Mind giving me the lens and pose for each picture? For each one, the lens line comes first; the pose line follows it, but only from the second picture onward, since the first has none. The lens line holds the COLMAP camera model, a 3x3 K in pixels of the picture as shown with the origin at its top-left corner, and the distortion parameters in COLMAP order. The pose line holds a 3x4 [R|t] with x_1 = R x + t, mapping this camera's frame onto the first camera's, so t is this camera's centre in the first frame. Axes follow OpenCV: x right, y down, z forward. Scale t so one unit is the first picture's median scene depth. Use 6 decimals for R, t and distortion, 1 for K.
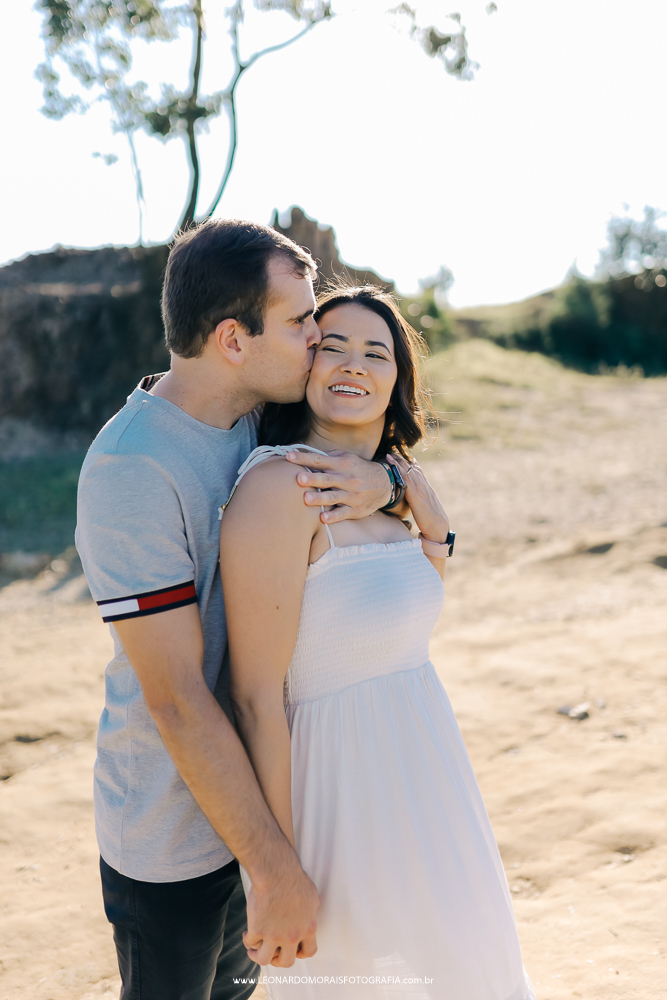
lens RADIAL K [[951.8, 0, 333.5], [0, 951.8, 500.0], [0, 0, 1]] dist [-0.004679, 0.002538]
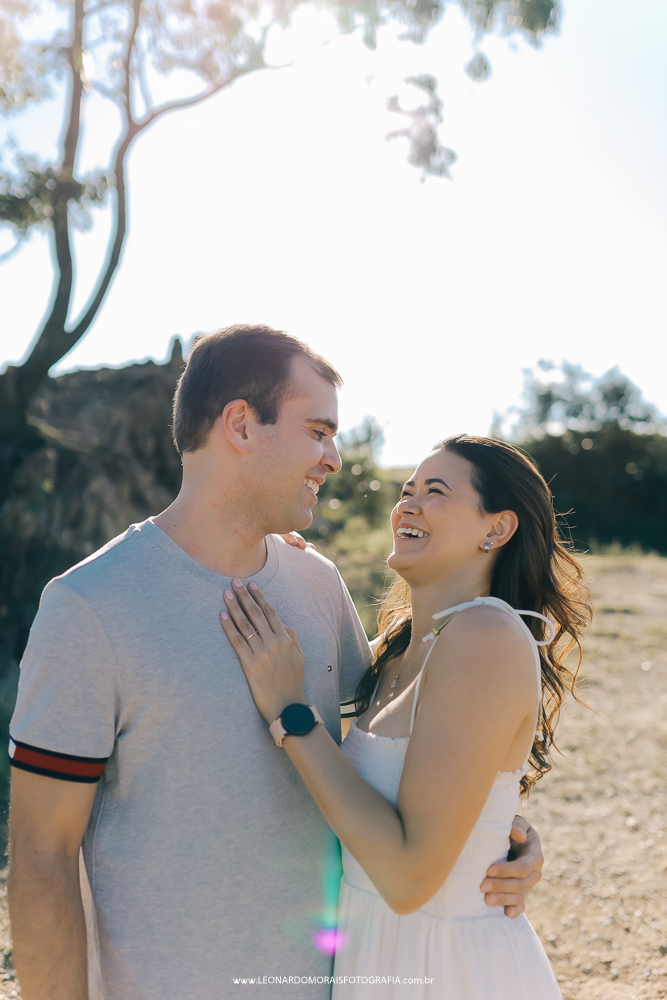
lens RADIAL K [[948.4, 0, 333.5], [0, 948.4, 500.0], [0, 0, 1]] dist [-0.039449, 0.032924]
pose [[0.993904, 0.008134, 0.109945, -0.022347], [0.010426, 0.985869, -0.167195, -0.058856], [-0.109751, 0.167322, 0.979774, 0.316506]]
